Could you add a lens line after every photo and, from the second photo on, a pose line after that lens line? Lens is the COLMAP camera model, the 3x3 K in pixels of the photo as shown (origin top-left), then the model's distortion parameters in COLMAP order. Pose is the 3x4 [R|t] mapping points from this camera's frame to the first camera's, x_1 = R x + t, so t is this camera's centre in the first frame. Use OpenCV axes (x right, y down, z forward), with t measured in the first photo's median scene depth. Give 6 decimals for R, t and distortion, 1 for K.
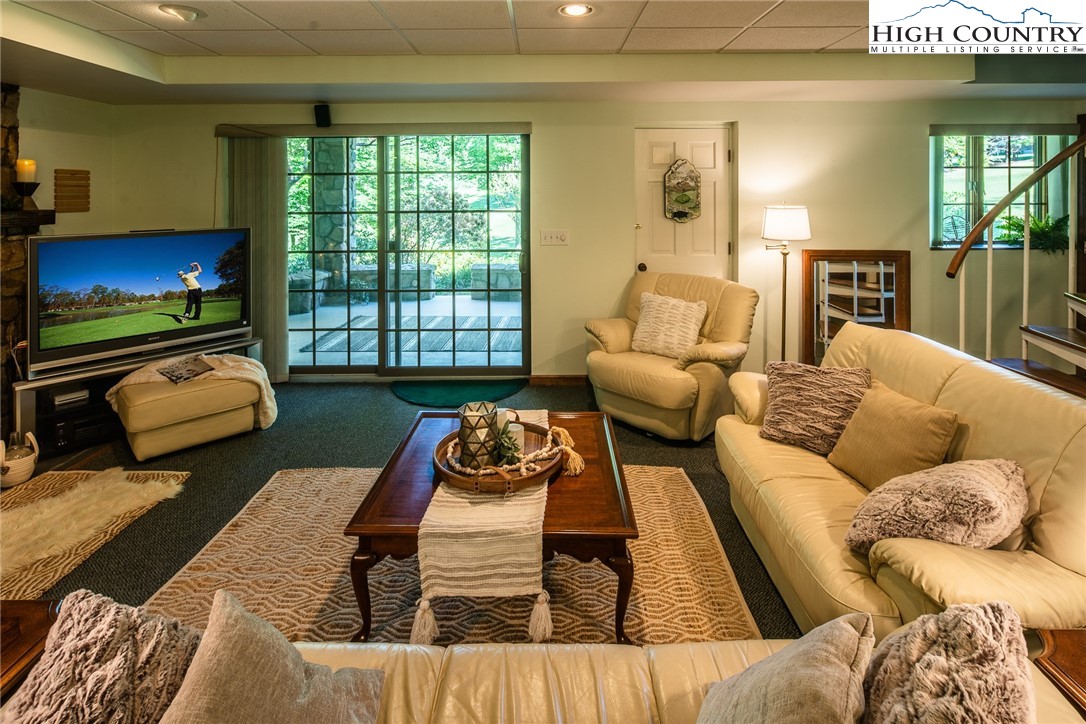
lens RADIAL K [[521.6, 0, 543.0], [0, 521.6, 362.0], [0, 0, 1]] dist [0.000512, -0.000303]
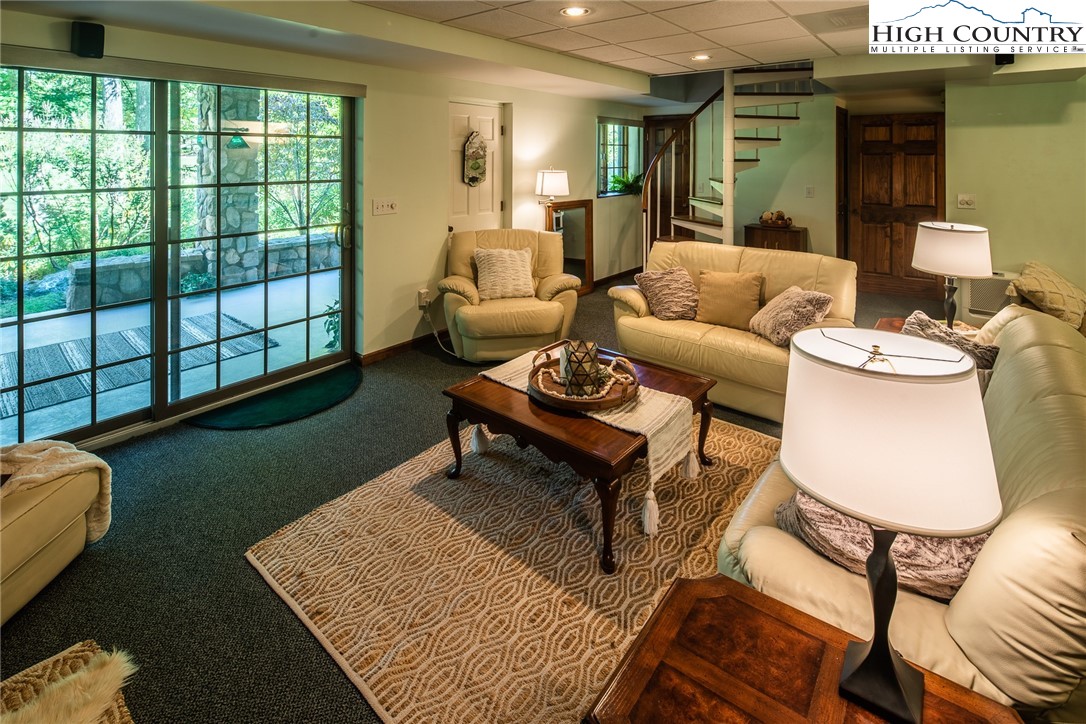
lens RADIAL K [[503.1, 0, 543.0], [0, 503.1, 343.4], [0, 0, 1]] dist [0.000270, 0.000152]
pose [[0.619210, -0.267461, 0.738271, -0.600241], [0.241611, 0.959485, 0.144956, -0.060214], [-0.747130, 0.088616, 0.658745, 0.187501]]
